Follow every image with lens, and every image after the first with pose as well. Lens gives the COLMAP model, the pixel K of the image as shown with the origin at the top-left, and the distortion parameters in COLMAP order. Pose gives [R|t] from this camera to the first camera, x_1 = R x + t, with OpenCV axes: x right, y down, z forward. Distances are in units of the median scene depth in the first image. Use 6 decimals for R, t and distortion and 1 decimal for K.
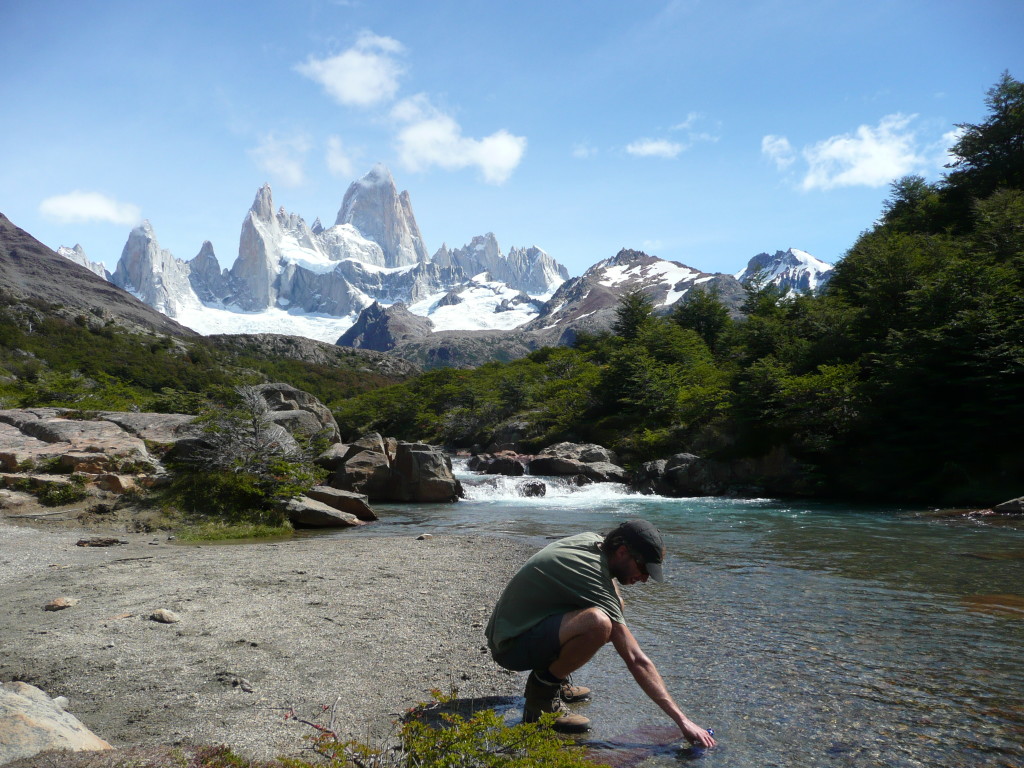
lens RADIAL K [[862.4, 0, 511.9], [0, 862.4, 385.0], [0, 0, 1]] dist [-0.020666, -0.011450]
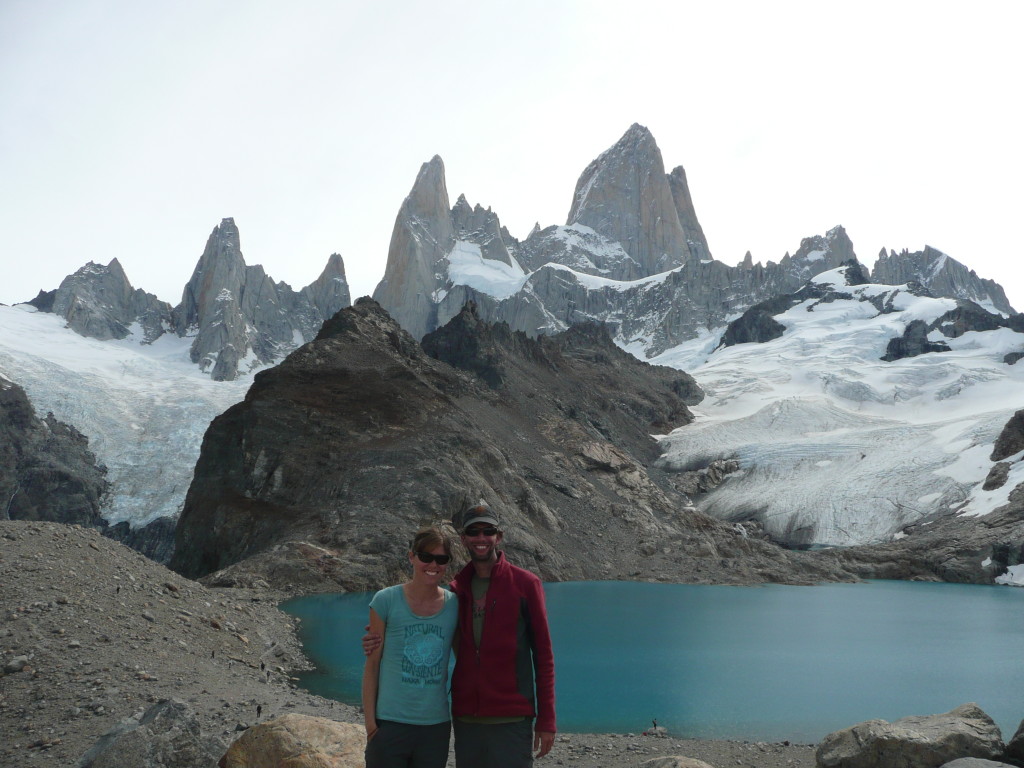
lens RADIAL K [[862.4, 0, 513.3], [0, 862.4, 385.3], [0, 0, 1]] dist [-0.020666, -0.011450]
pose [[0.937591, 0.002131, -0.347734, -0.032222], [-0.032843, 0.996054, -0.082450, -0.032786], [0.346187, 0.088725, 0.933961, 0.510039]]
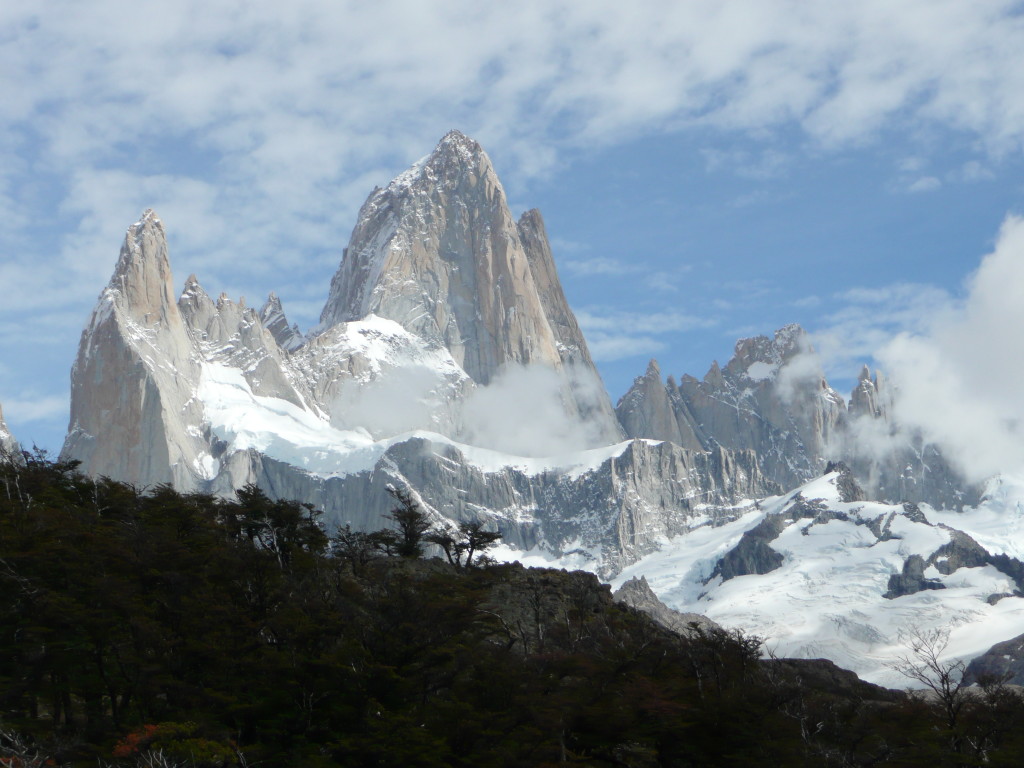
lens RADIAL K [[3044.2, 0, 513.8], [0, 3044.2, 384.1], [0, 0, 1]] dist [0.368023, 0.000000]
pose [[0.998371, -0.027738, -0.049860, -0.086446], [0.021781, 0.992978, -0.116279, -0.022217], [0.052735, 0.115003, 0.991964, -0.207857]]
